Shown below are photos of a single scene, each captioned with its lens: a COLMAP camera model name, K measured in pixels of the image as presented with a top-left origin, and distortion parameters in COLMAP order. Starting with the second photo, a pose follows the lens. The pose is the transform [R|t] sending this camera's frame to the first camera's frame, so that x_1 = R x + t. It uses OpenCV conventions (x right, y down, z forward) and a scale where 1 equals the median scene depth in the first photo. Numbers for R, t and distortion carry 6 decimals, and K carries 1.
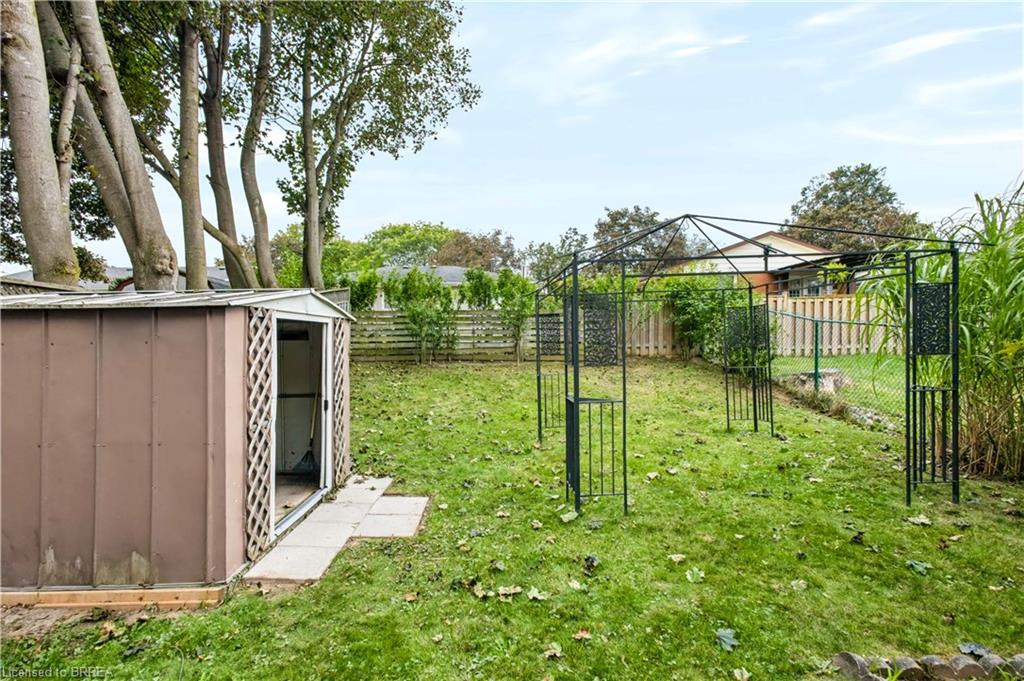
lens RADIAL K [[499.1, 0, 498.7], [0, 499.1, 340.3], [0, 0, 1]] dist [0.013145, -0.000847]
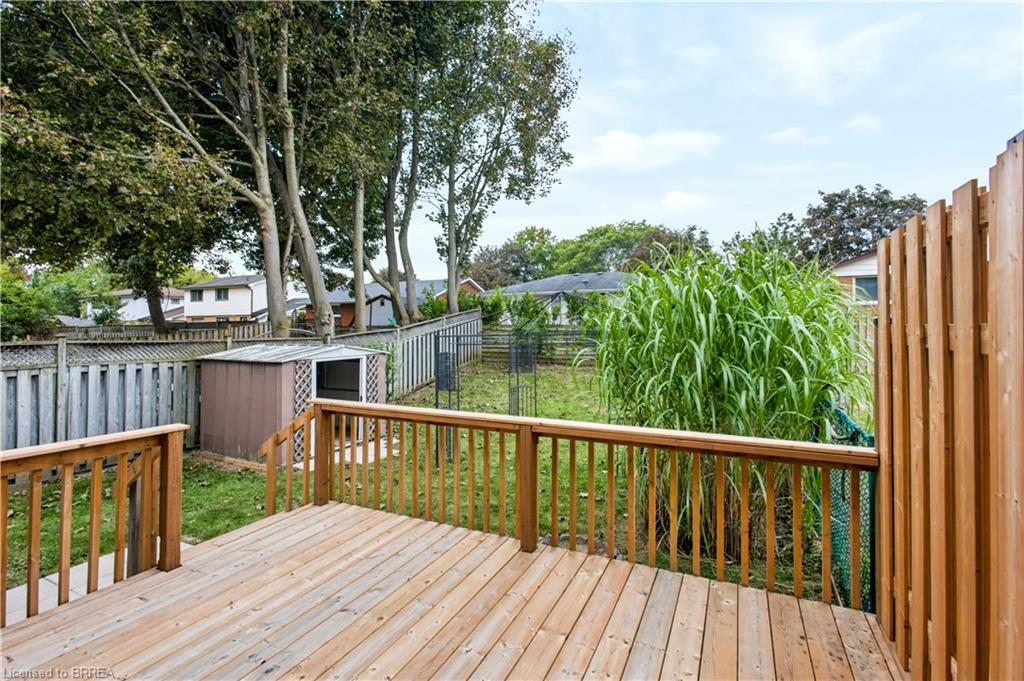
lens RADIAL K [[479.7, 0, 511.5], [0, 479.7, 321.1], [0, 0, 1]] dist [0.001647, 0.000016]
pose [[0.900282, 0.004882, -0.435281, 0.093984], [-0.008400, 0.999946, -0.006159, -0.016125], [0.435227, 0.009201, 0.900274, -0.043807]]
